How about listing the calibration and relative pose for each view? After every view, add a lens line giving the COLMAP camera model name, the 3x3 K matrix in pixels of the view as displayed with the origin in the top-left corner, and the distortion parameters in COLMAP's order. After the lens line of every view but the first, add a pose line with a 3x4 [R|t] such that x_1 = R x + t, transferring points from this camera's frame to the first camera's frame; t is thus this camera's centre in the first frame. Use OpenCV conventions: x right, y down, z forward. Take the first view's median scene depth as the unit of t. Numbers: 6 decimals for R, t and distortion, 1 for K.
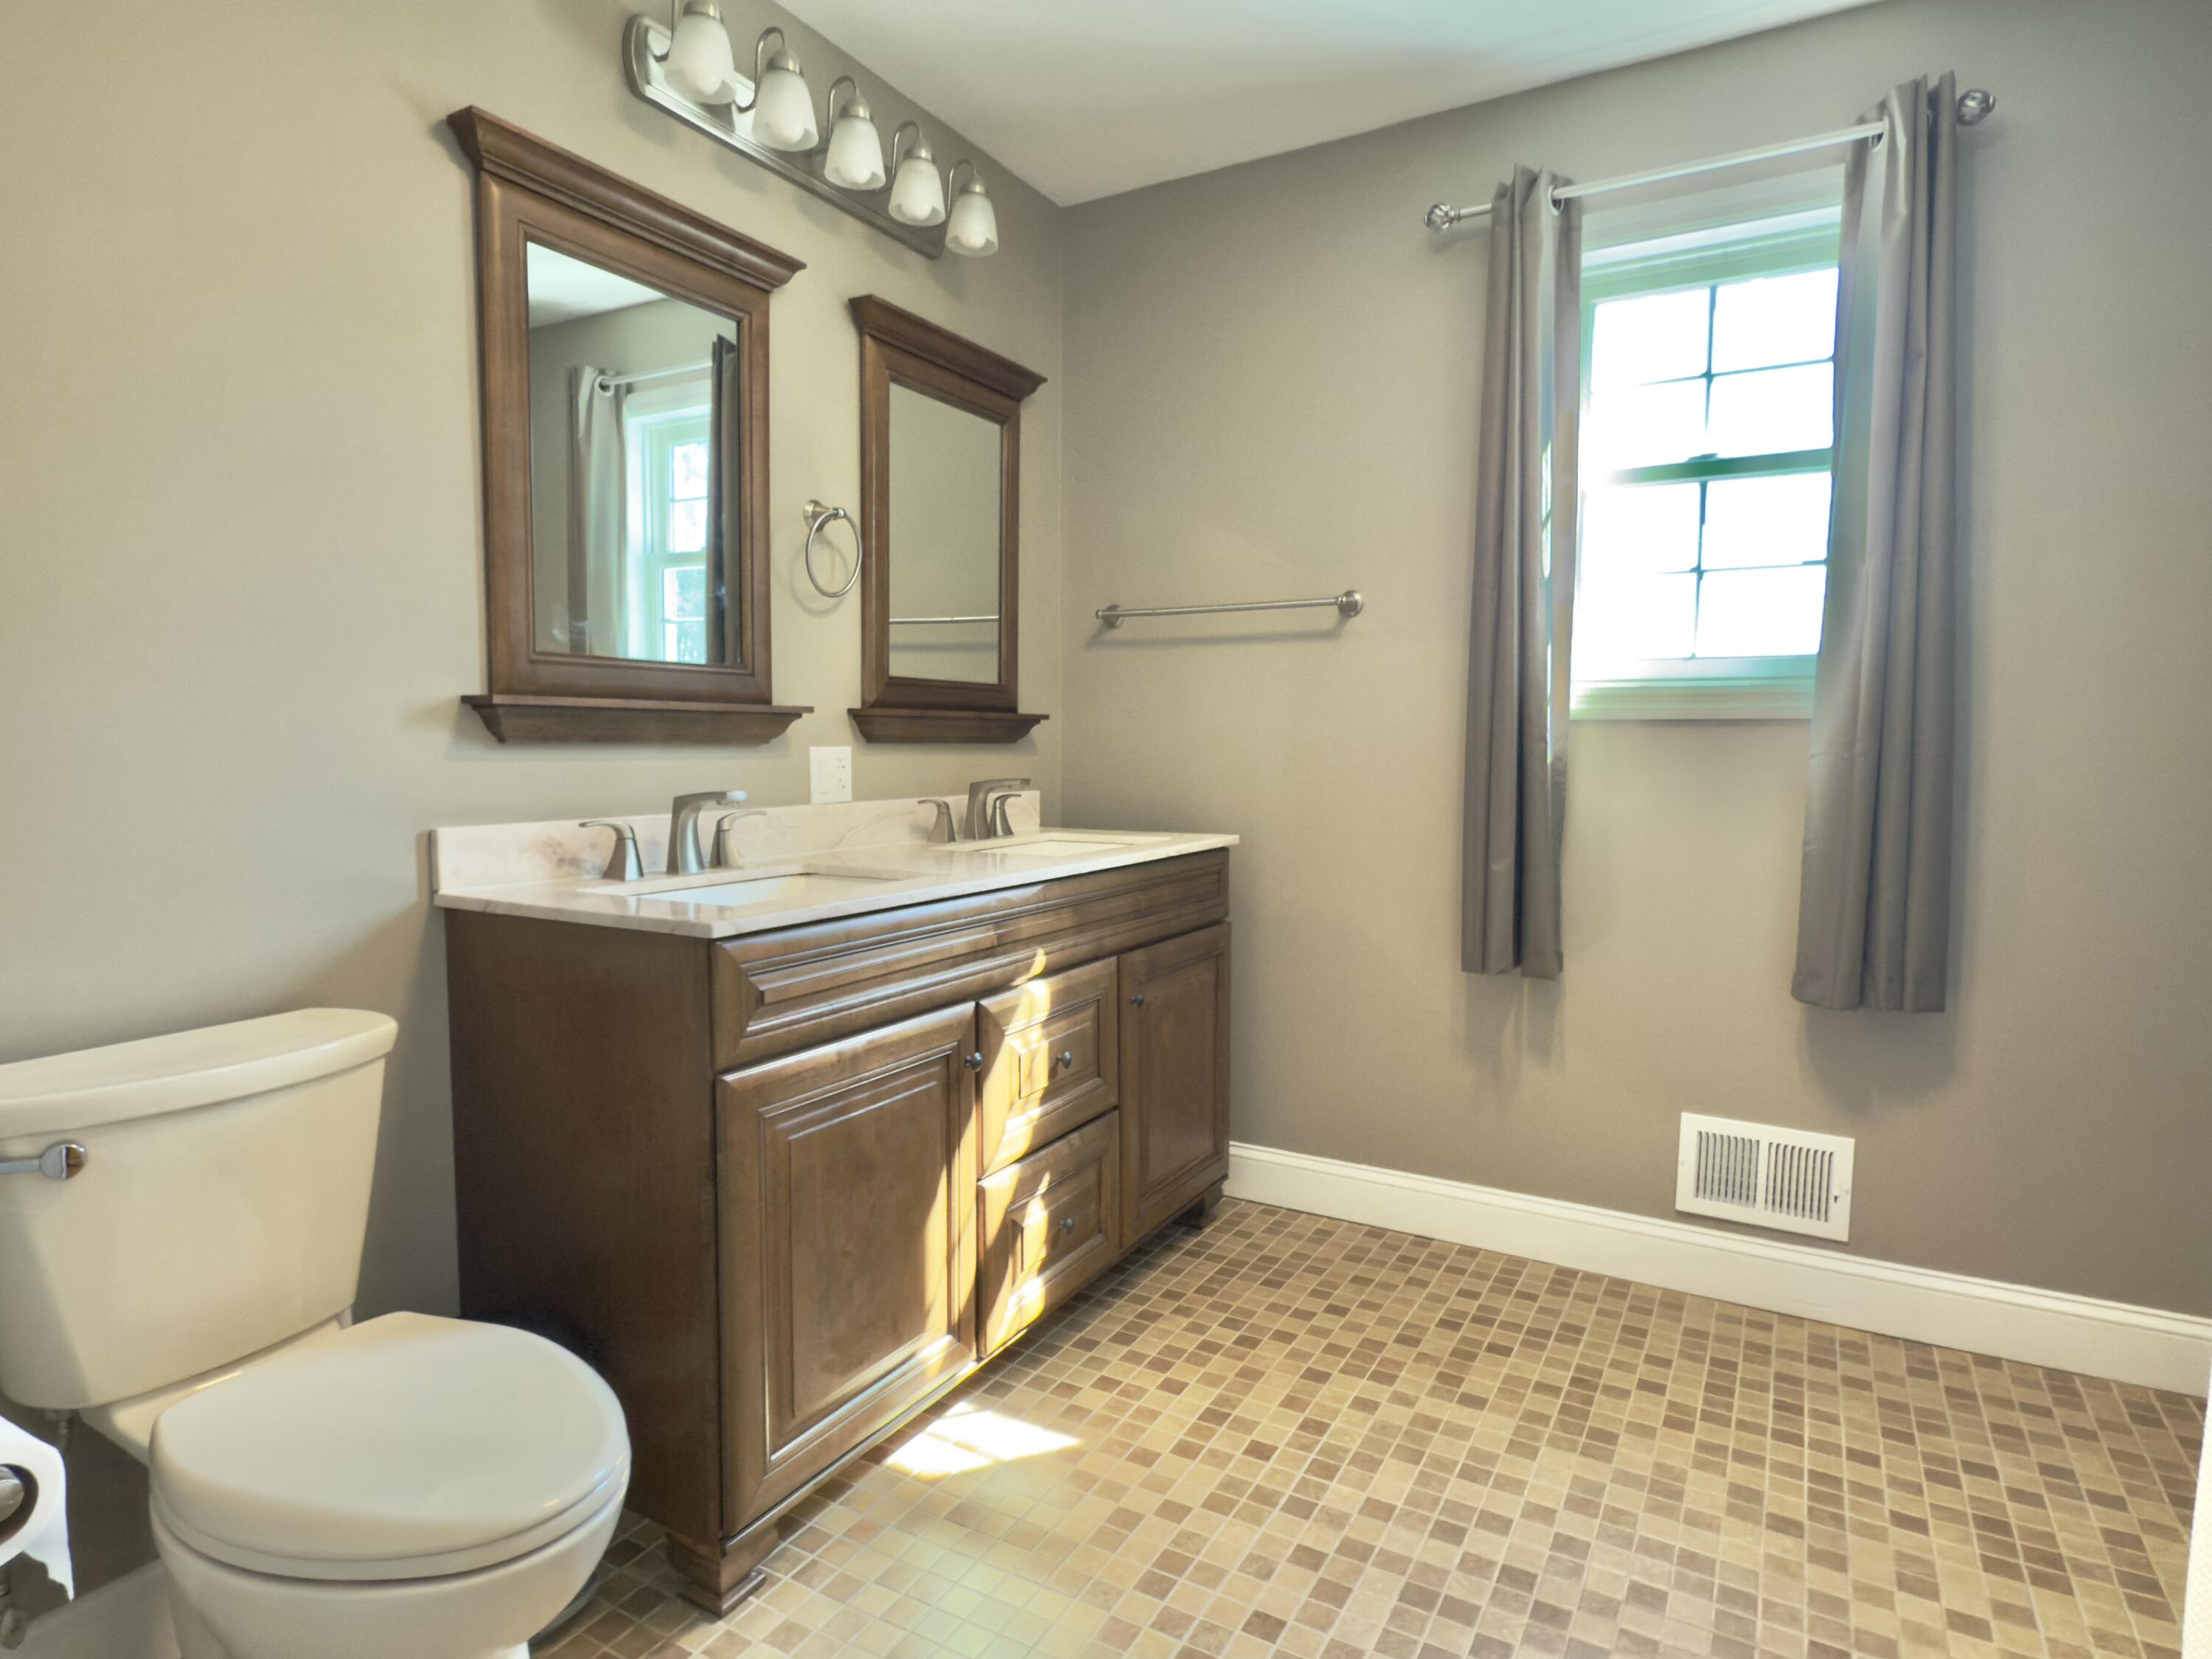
lens RADIAL K [[1222.0, 0, 1106.0], [0, 1222.0, 829.5], [0, 0, 1]] dist [-0.001289, -0.000147]
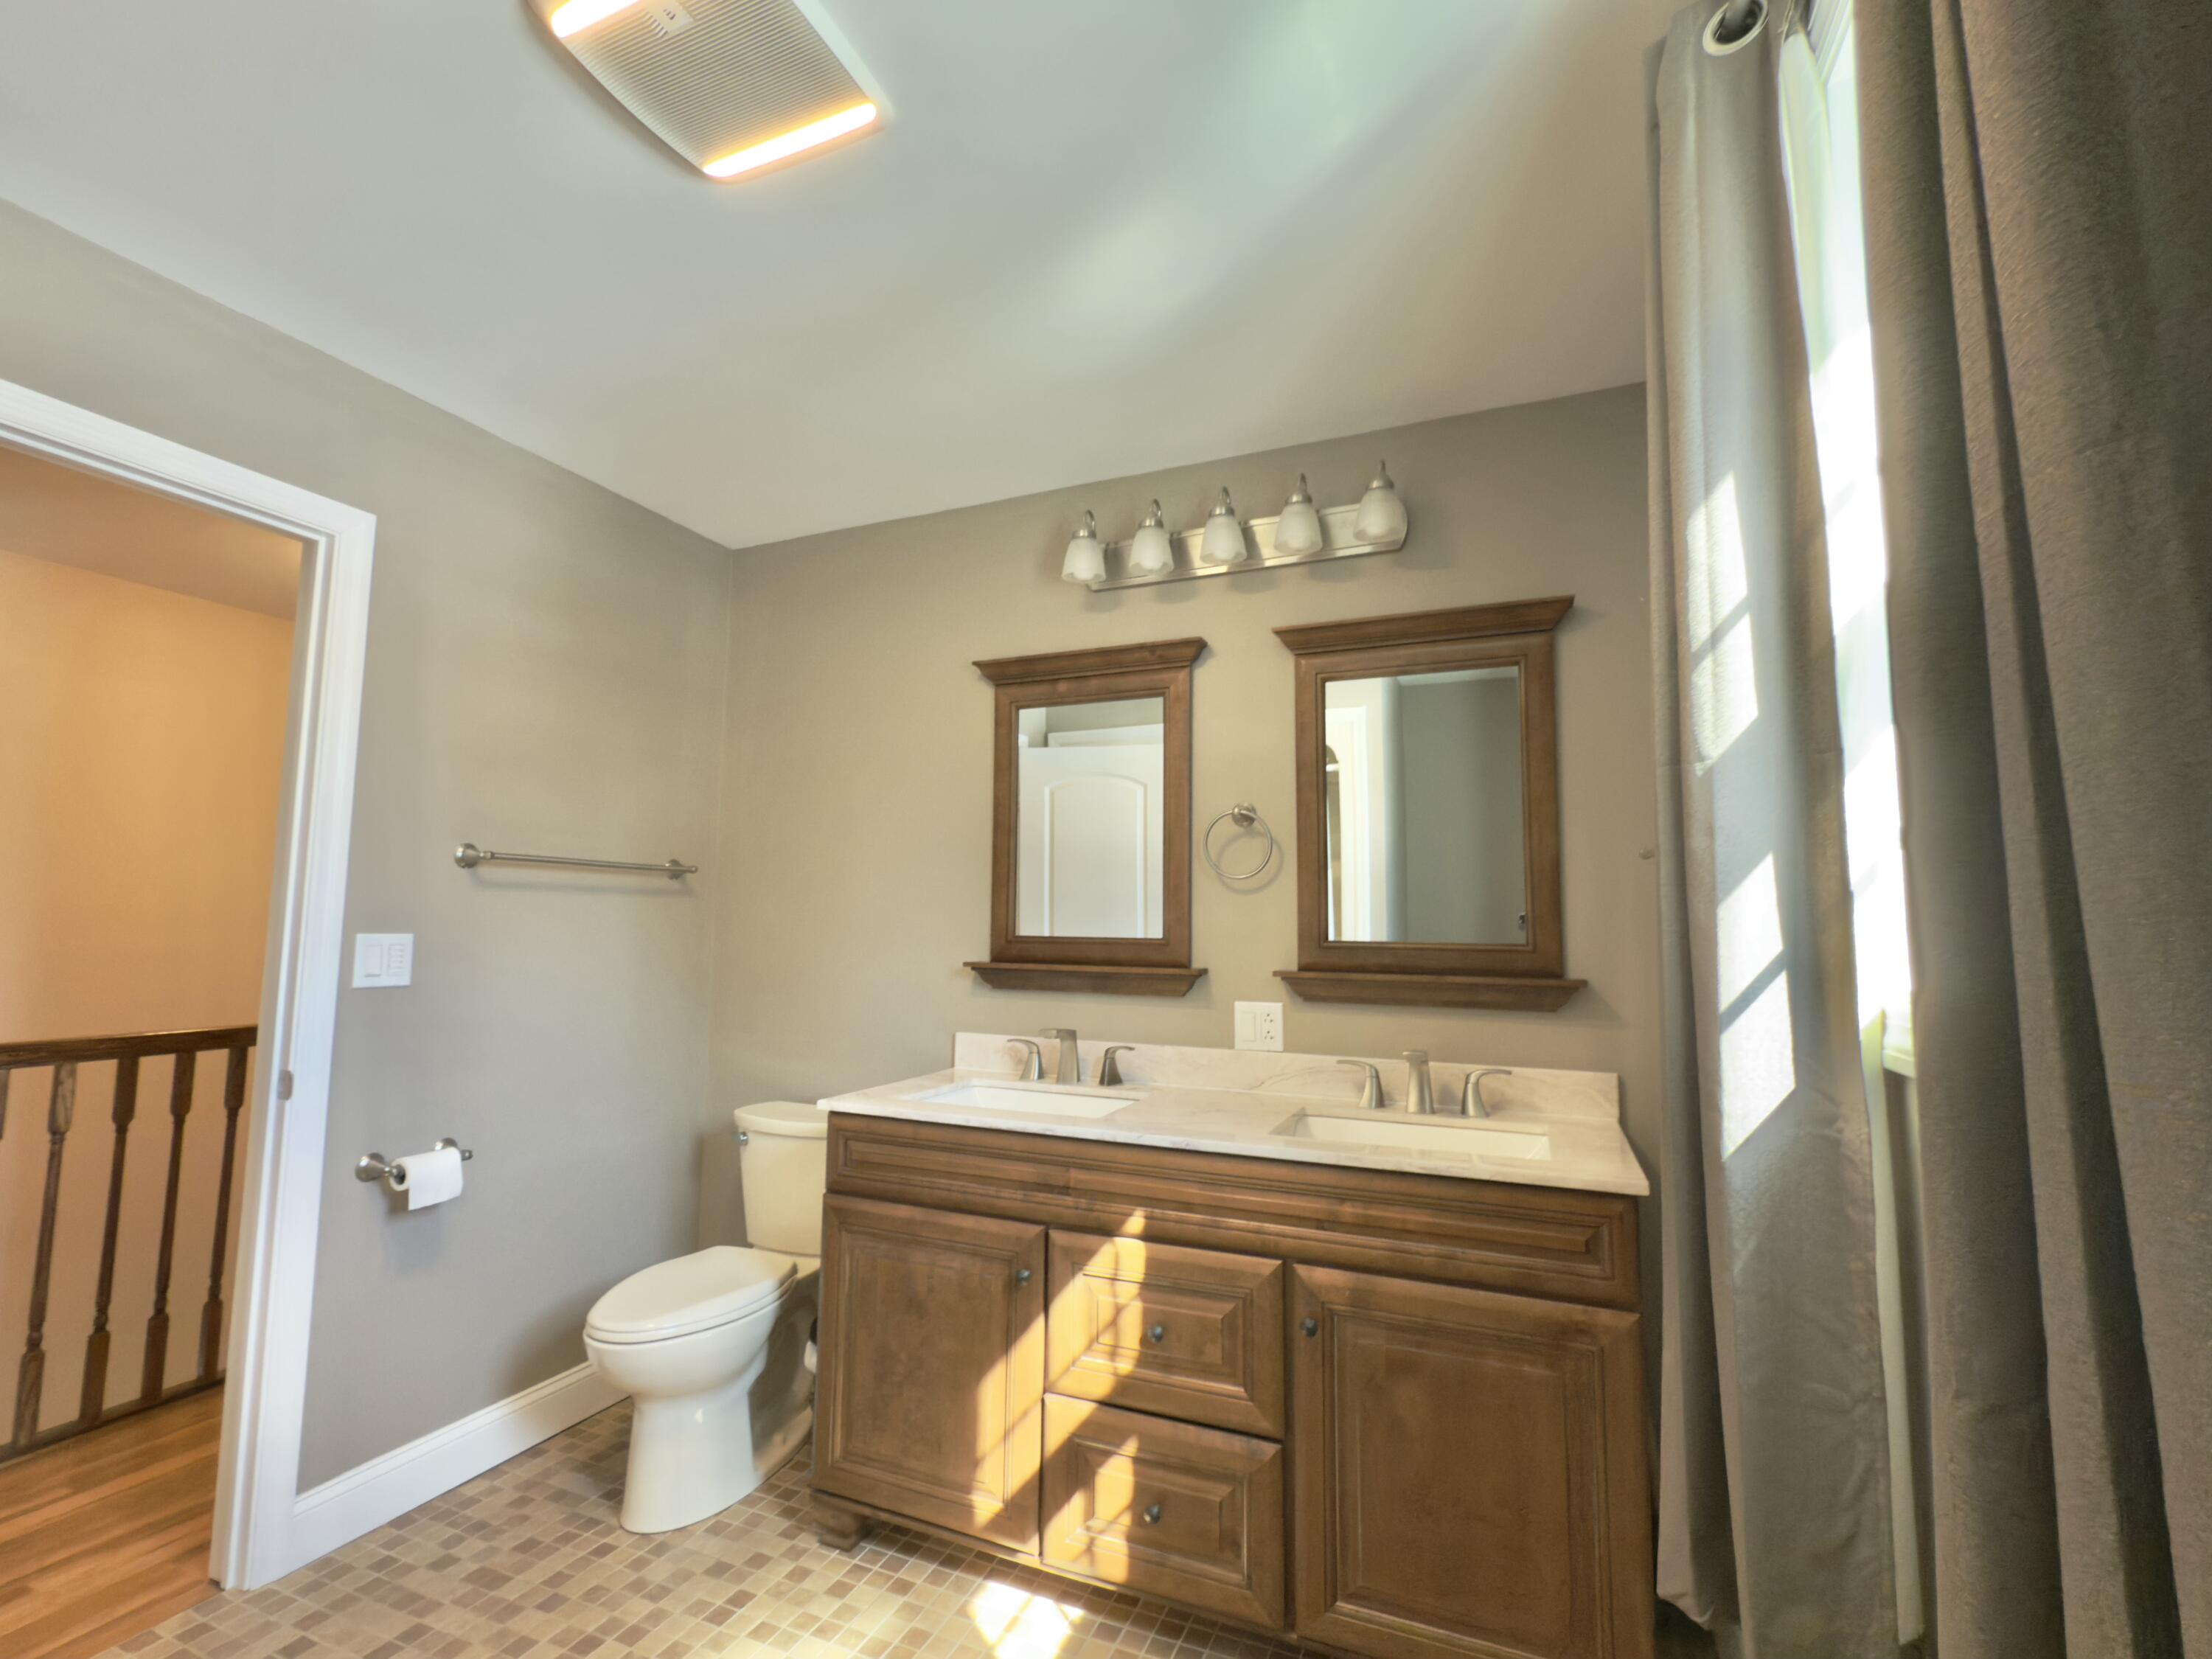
lens RADIAL K [[958.7, 0, 1106.0], [0, 958.7, 829.5], [0, 0, 1]] dist [-0.000952, -0.000064]
pose [[0.125888, -0.098910, -0.987101, 0.796063], [-0.085285, 0.990254, -0.110102, -0.136532], [0.988372, 0.098046, 0.116226, 0.832237]]
